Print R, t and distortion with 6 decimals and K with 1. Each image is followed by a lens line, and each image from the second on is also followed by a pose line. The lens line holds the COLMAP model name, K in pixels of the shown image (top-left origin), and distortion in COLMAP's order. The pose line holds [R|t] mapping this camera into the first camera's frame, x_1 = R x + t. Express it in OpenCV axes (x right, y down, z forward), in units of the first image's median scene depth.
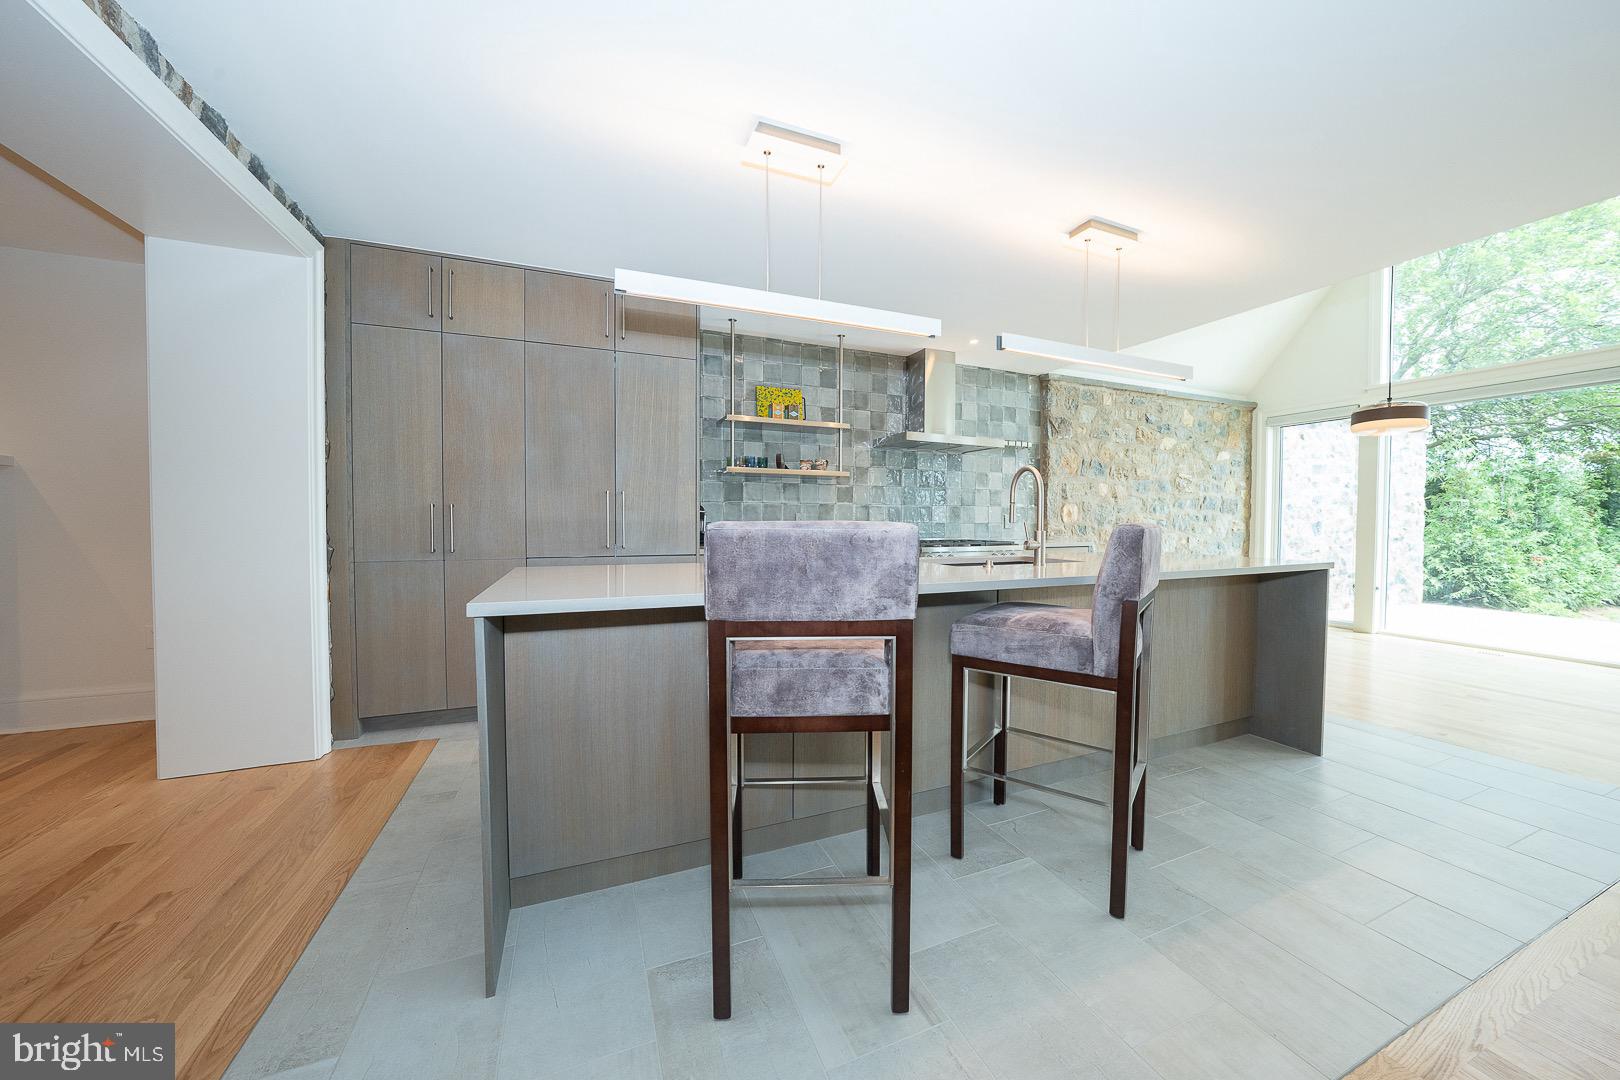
lens RADIAL K [[558.0, 0, 808.0], [0, 558.0, 535.1], [0, 0, 1]] dist [-0.026943, 0.005780]
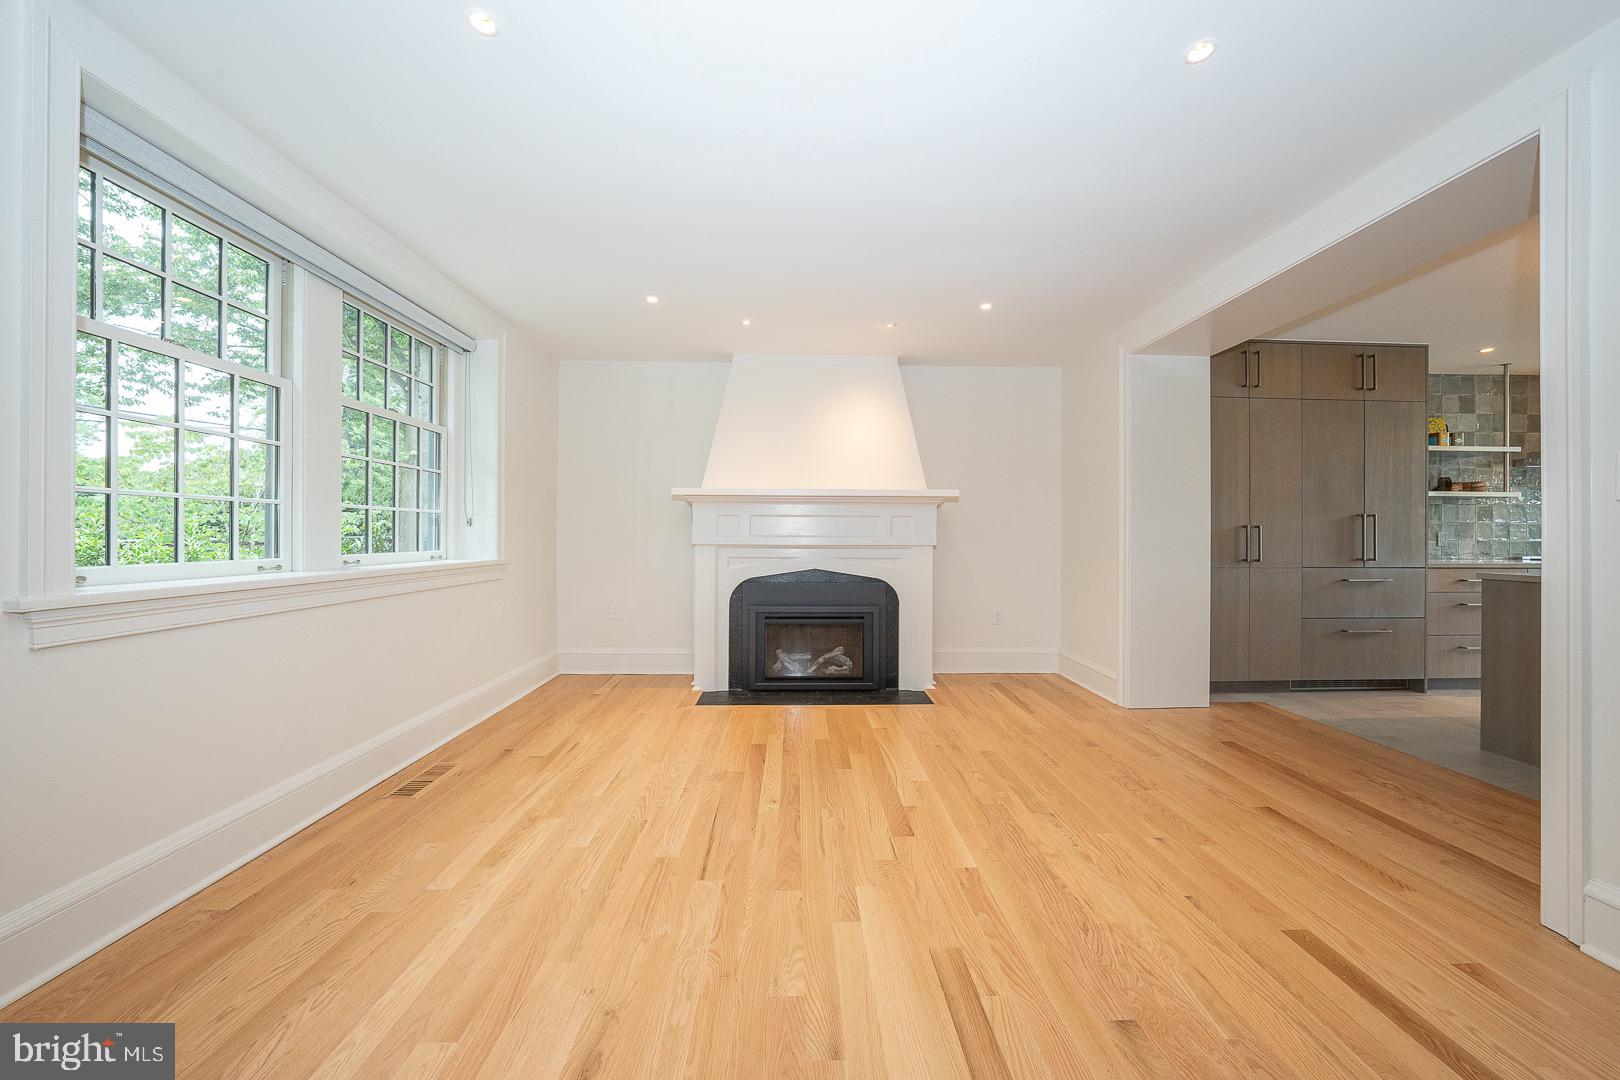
lens RADIAL K [[558.0, 0, 813.6], [0, 558.0, 531.8], [0, 0, 1]] dist [-0.026943, 0.005780]
pose [[0.934208, -0.001414, -0.356725, -0.561016], [-0.011134, 0.999389, -0.033119, 0.005822], [0.356554, 0.034911, 0.933622, -0.292624]]
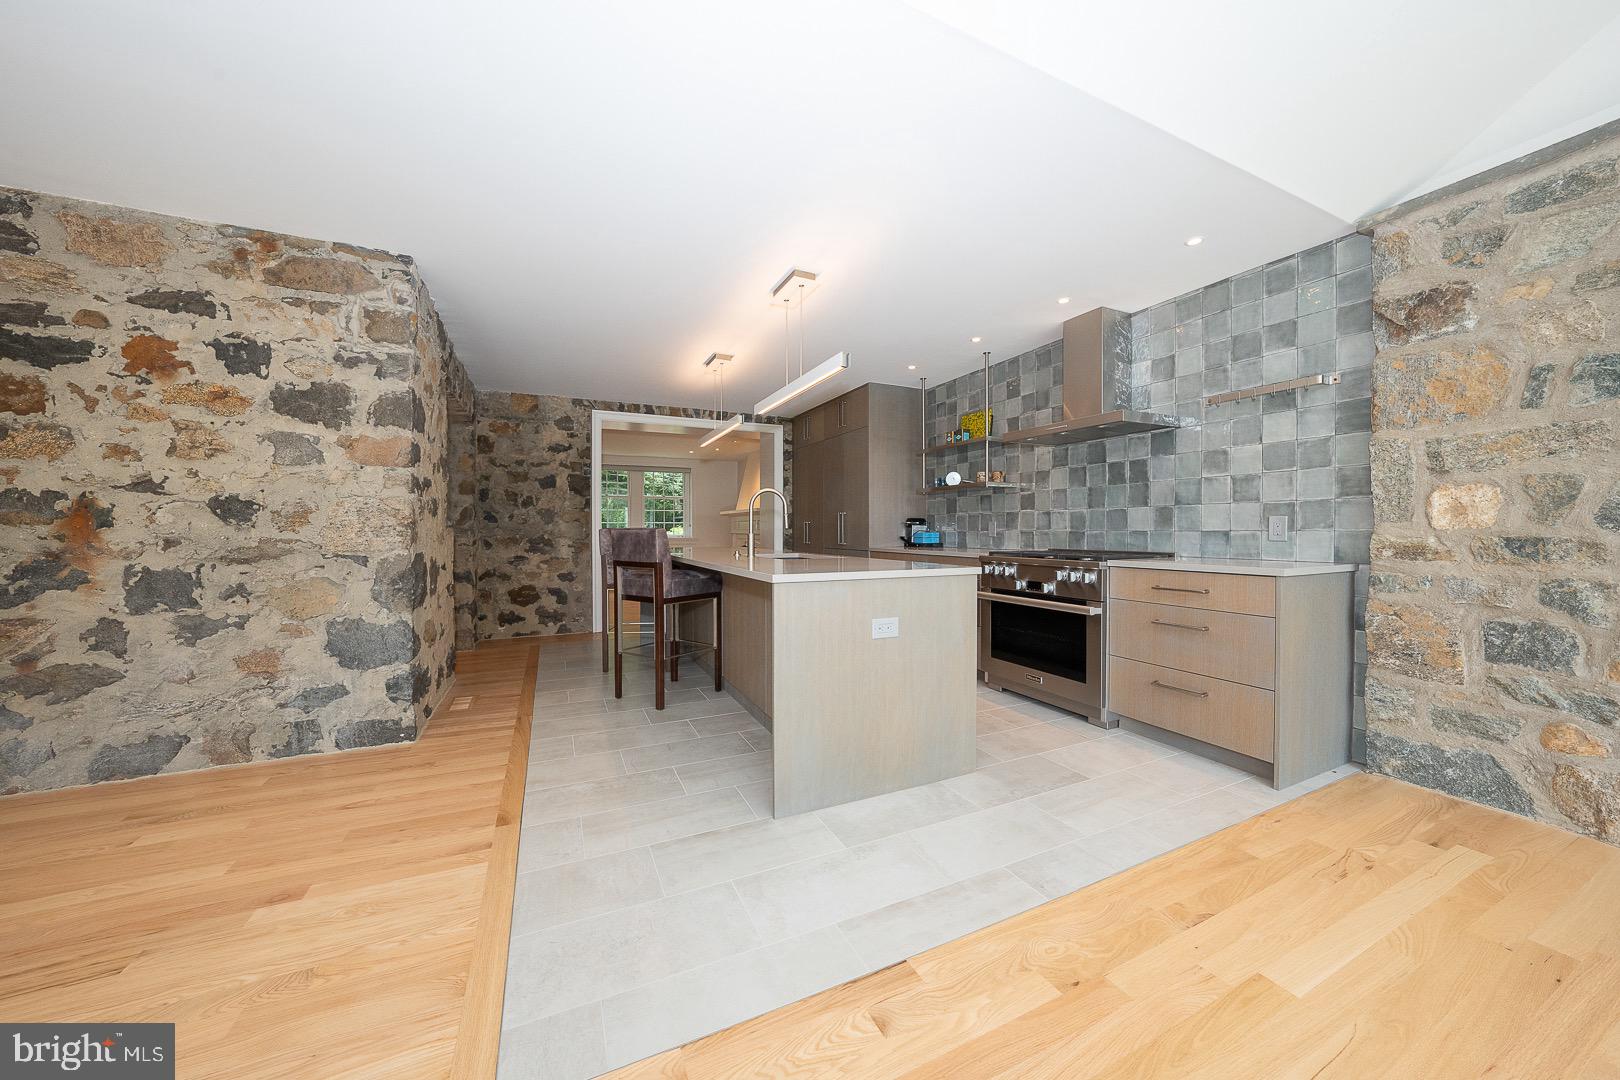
lens RADIAL K [[558.0, 0, 811.3], [0, 558.0, 533.6], [0, 0, 1]] dist [-0.026943, 0.005780]
pose [[0.042736, 0.002467, -0.999083, 0.769881], [-0.027405, 0.999624, 0.001296, -0.006113], [0.998710, 0.027324, 0.042787, 0.443308]]
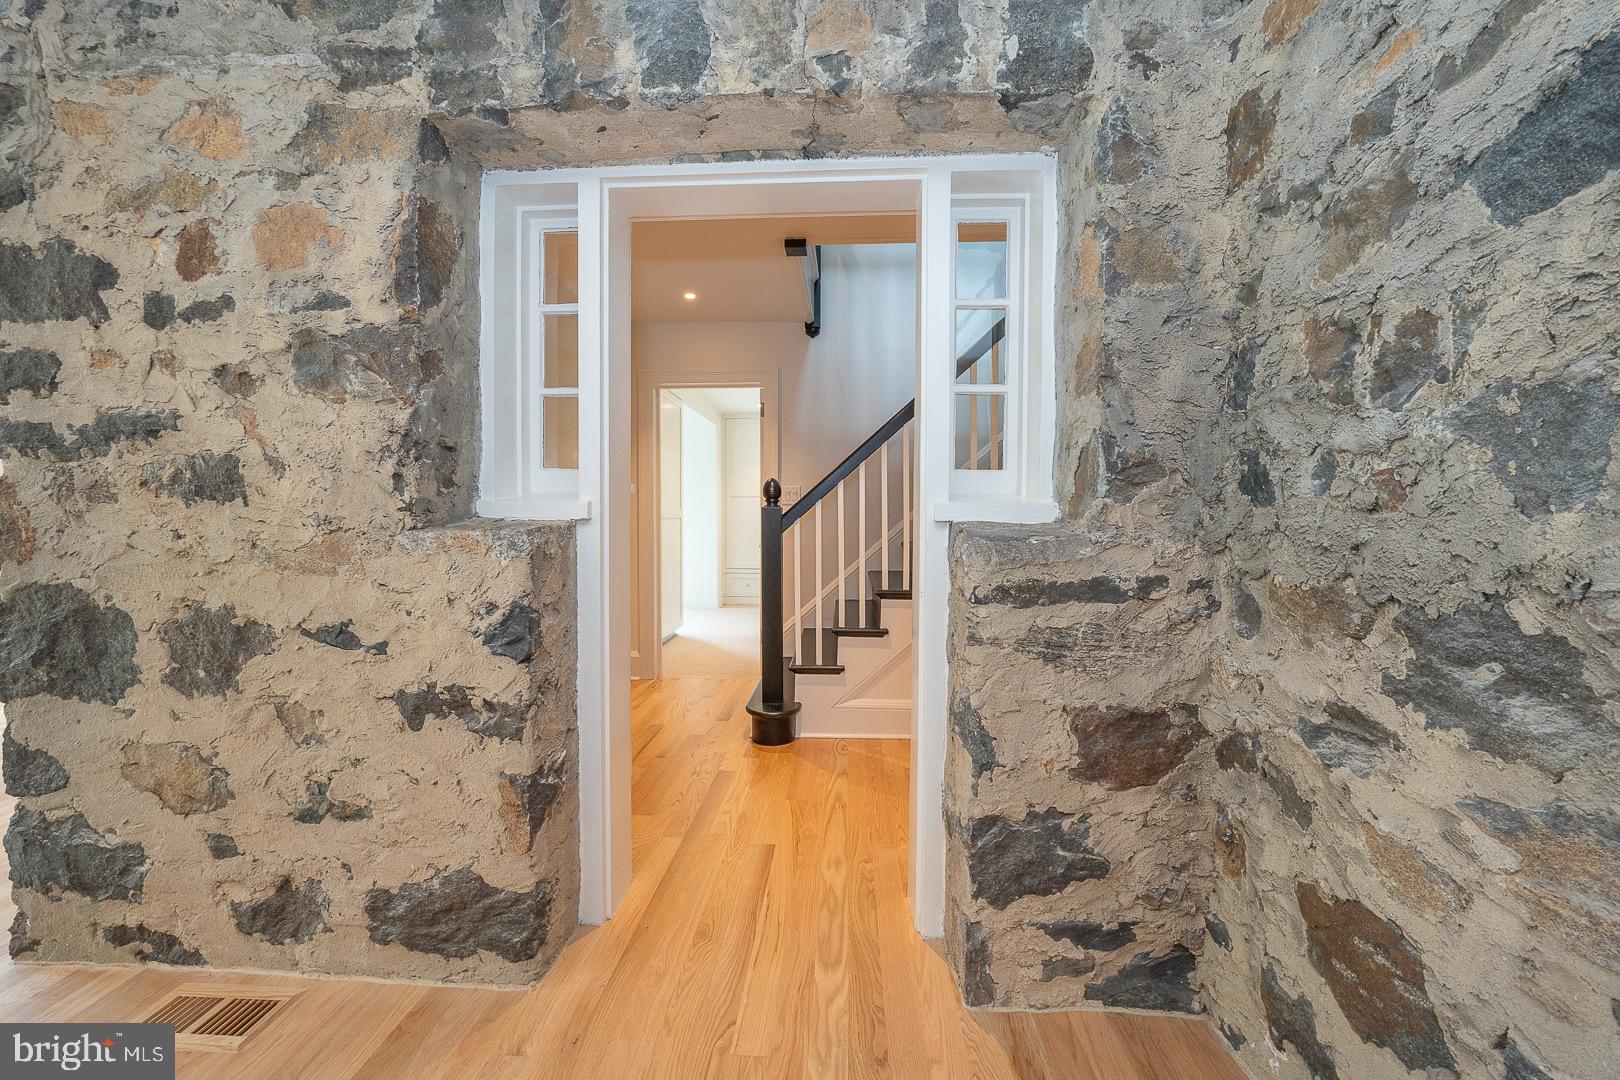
lens RADIAL K [[612.9, 0, 807.9], [0, 612.9, 535.0], [0, 0, 1]] dist [-0.016277, 0.002733]
pose [[-0.899964, -0.020138, 0.435499, -0.140890], [0.006183, 0.998242, 0.058938, -0.011801], [-0.435920, 0.055735, -0.898258, 0.197459]]
